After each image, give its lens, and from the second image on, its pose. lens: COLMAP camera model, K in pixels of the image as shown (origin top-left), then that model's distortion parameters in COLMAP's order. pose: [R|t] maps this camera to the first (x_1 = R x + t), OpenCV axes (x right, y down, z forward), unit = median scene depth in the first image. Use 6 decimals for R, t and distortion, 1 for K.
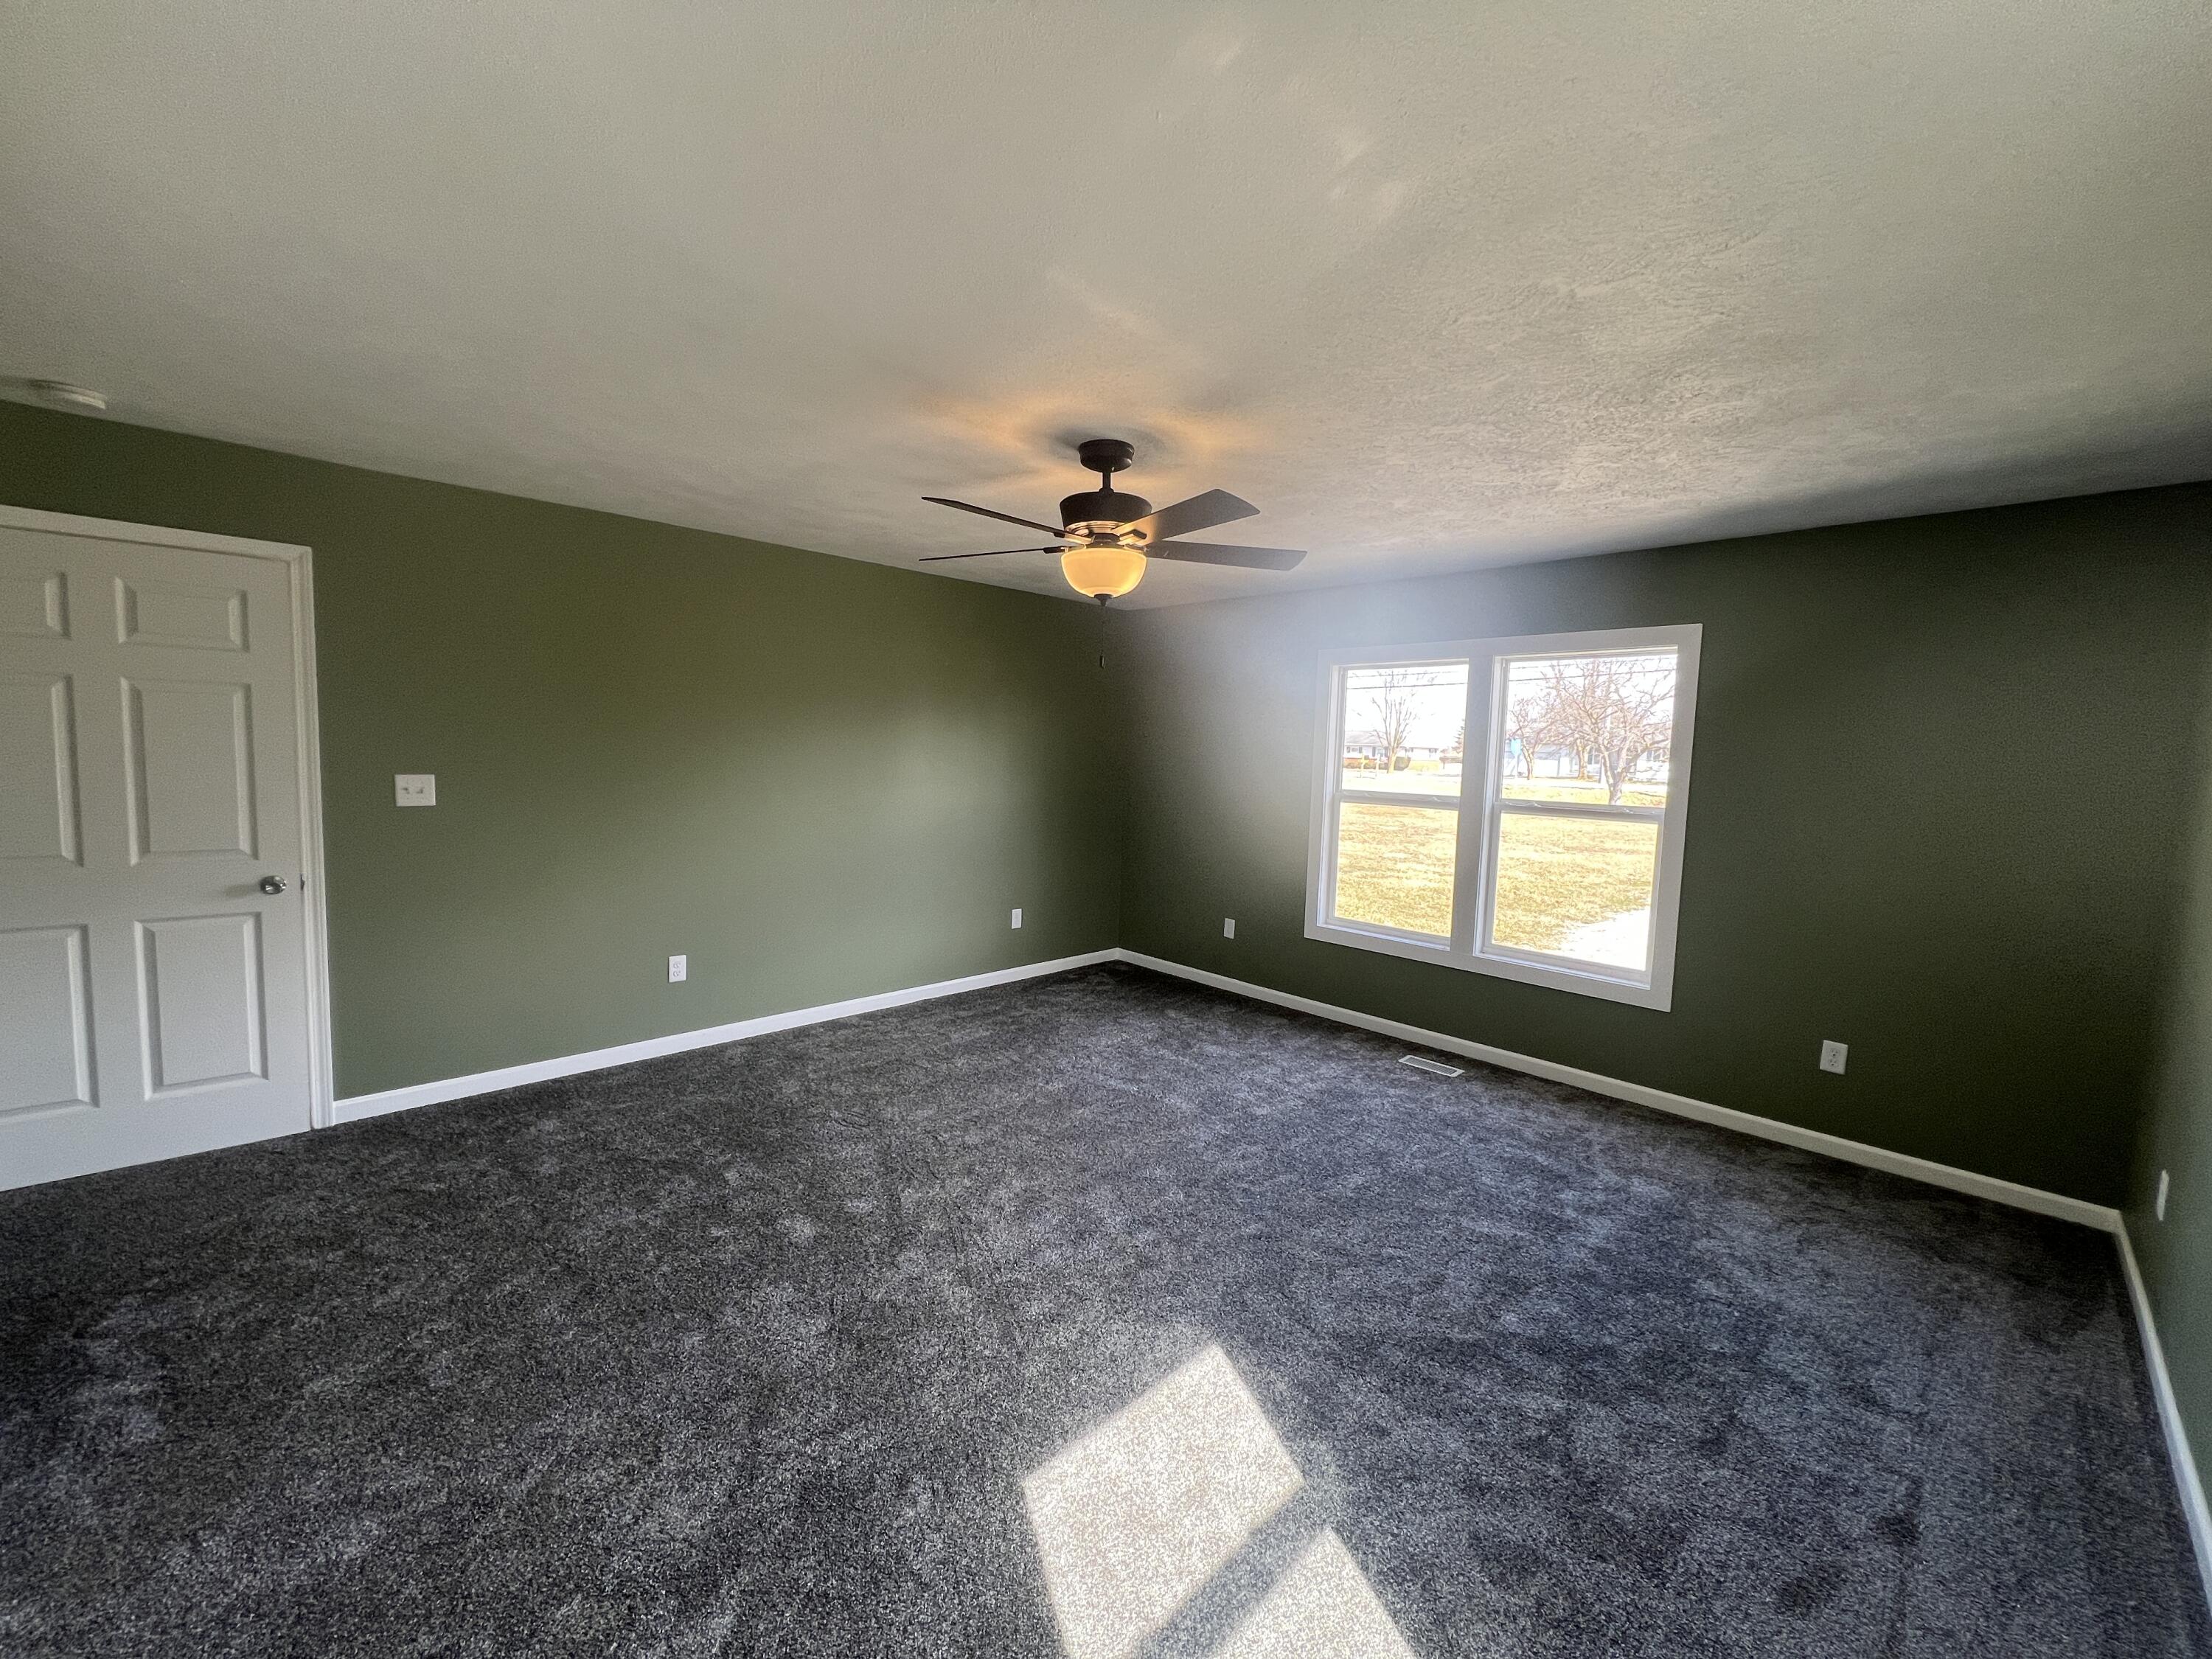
lens RADIAL K [[883.2, 0, 1101.0], [0, 883.2, 822.3], [0, 0, 1]] dist [-0.001502, -0.000092]
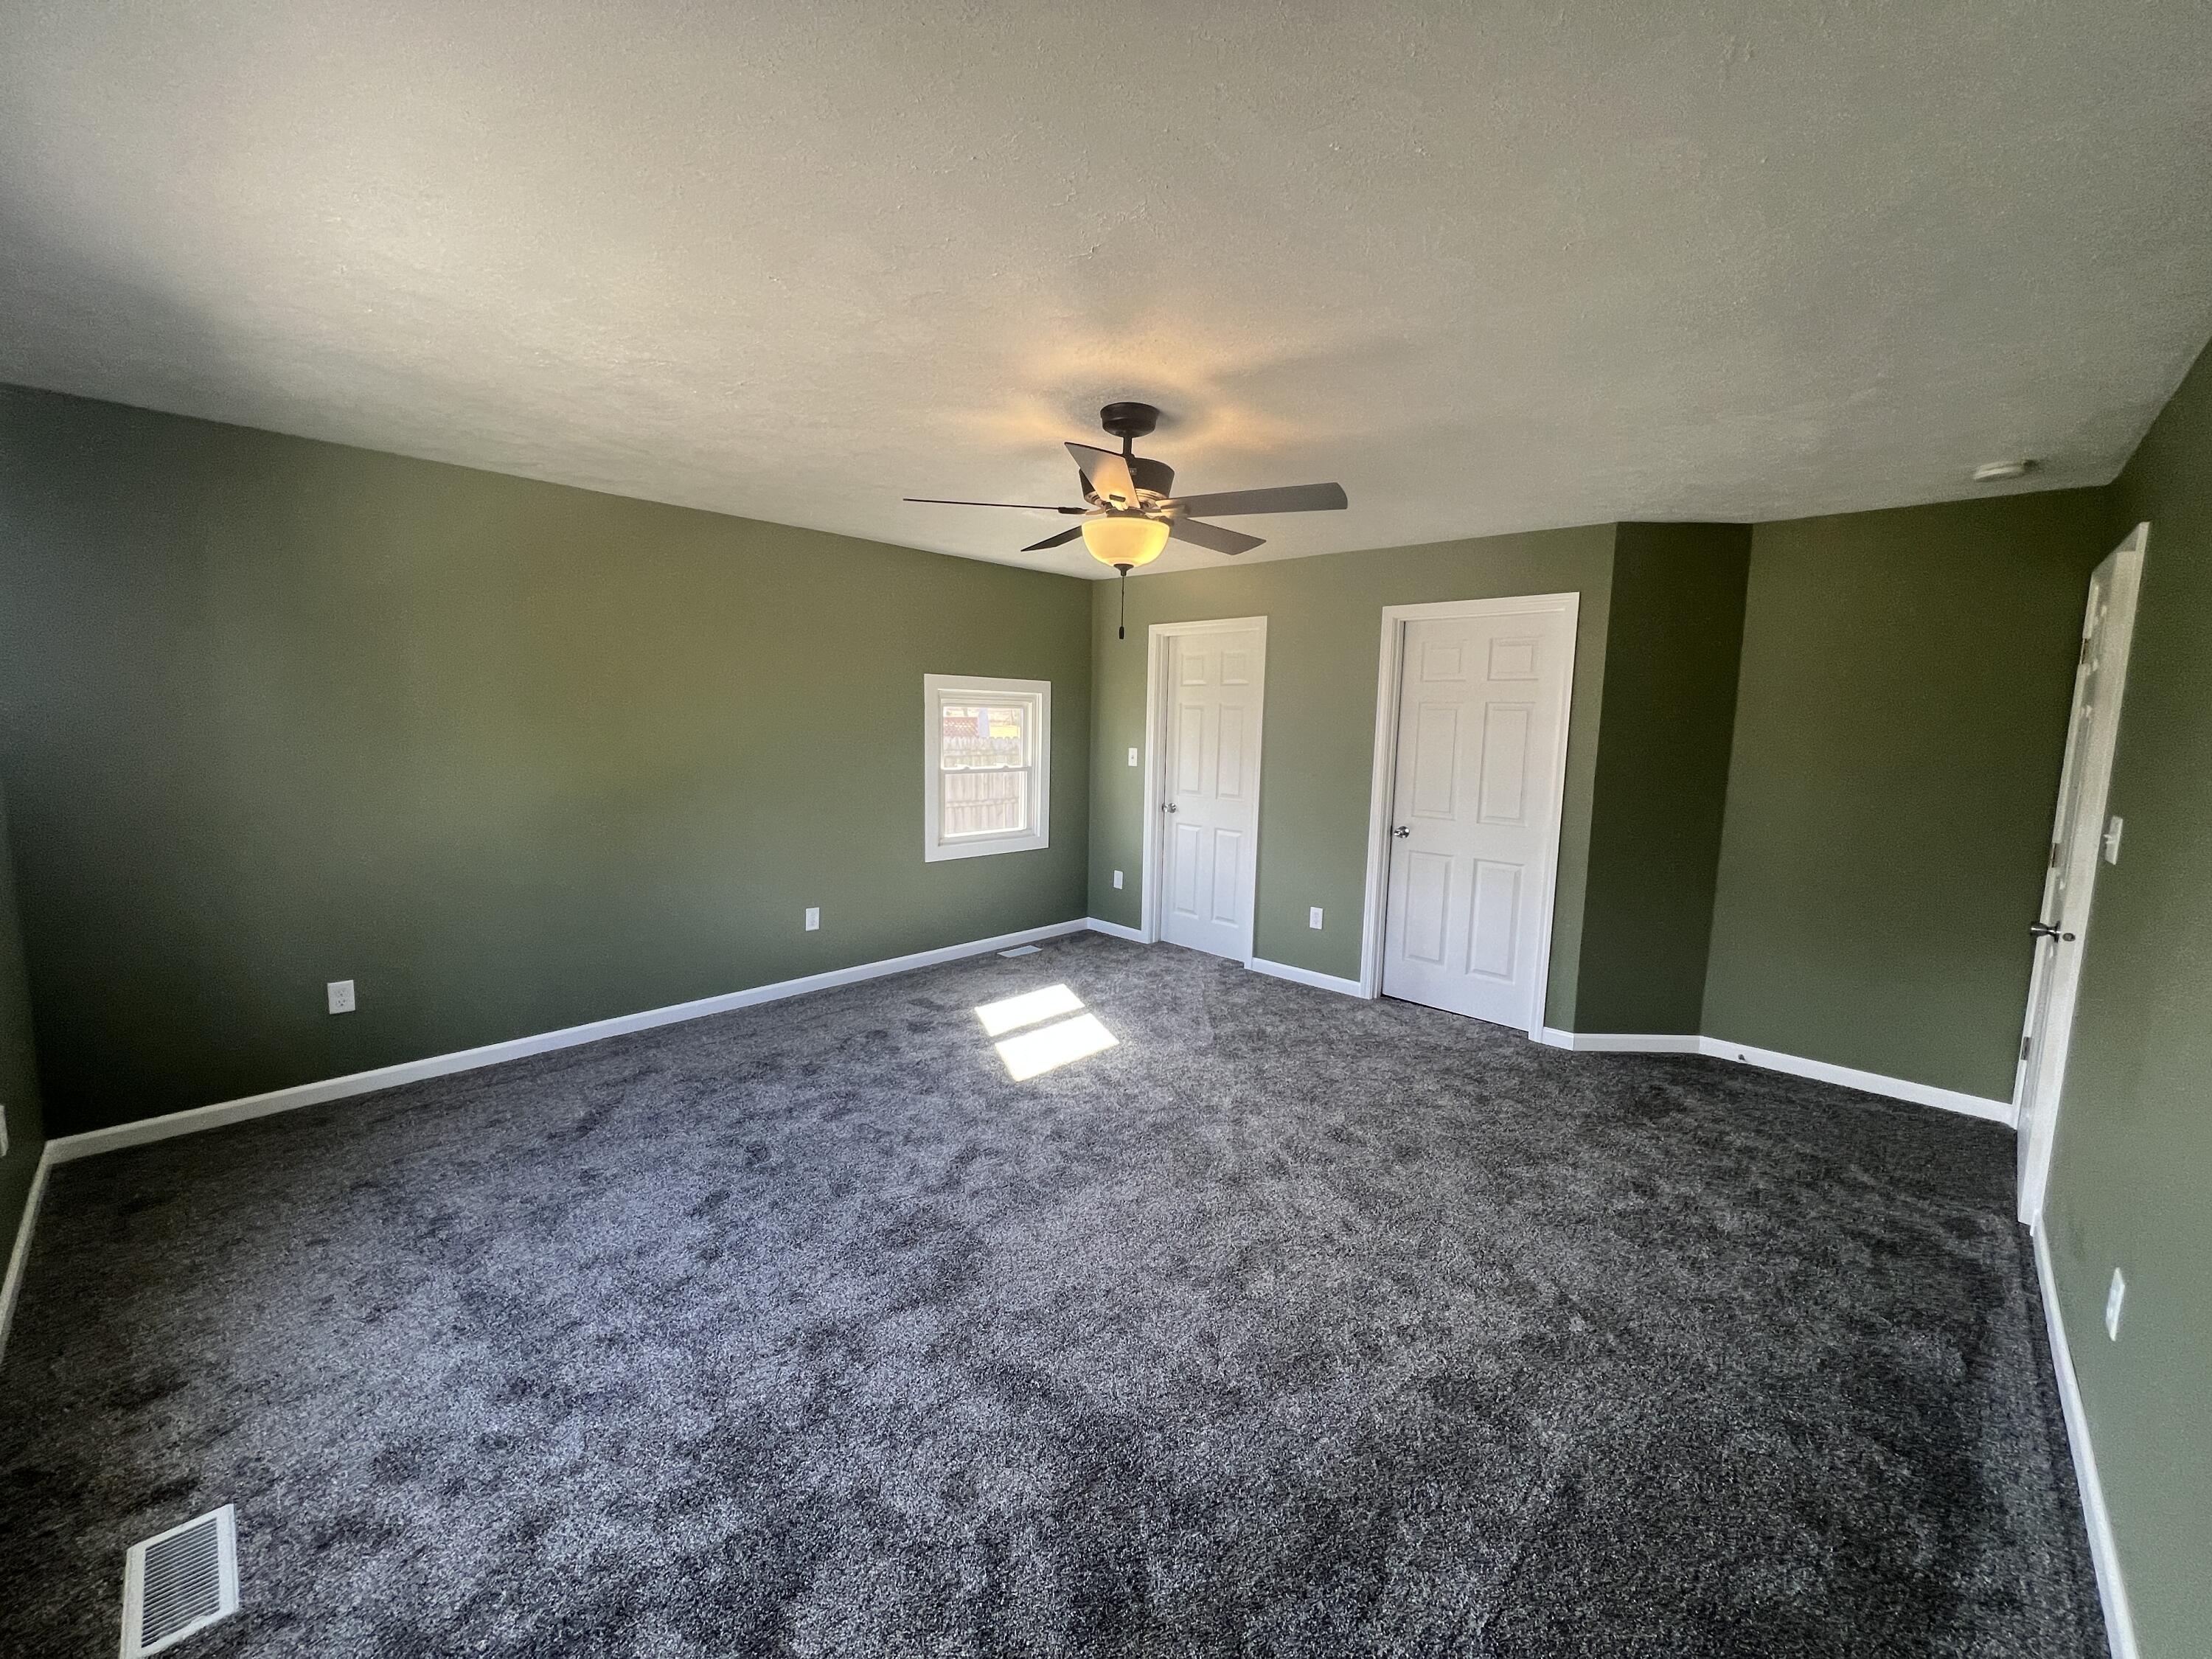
lens RADIAL K [[883.2, 0, 1101.0], [0, 883.2, 822.3], [0, 0, 1]] dist [-0.001502, -0.000092]
pose [[-0.998004, -0.046553, -0.042662, 0.043457], [-0.054103, 0.978793, 0.197577, -0.131346], [0.032559, 0.199490, -0.979359, 1.584444]]
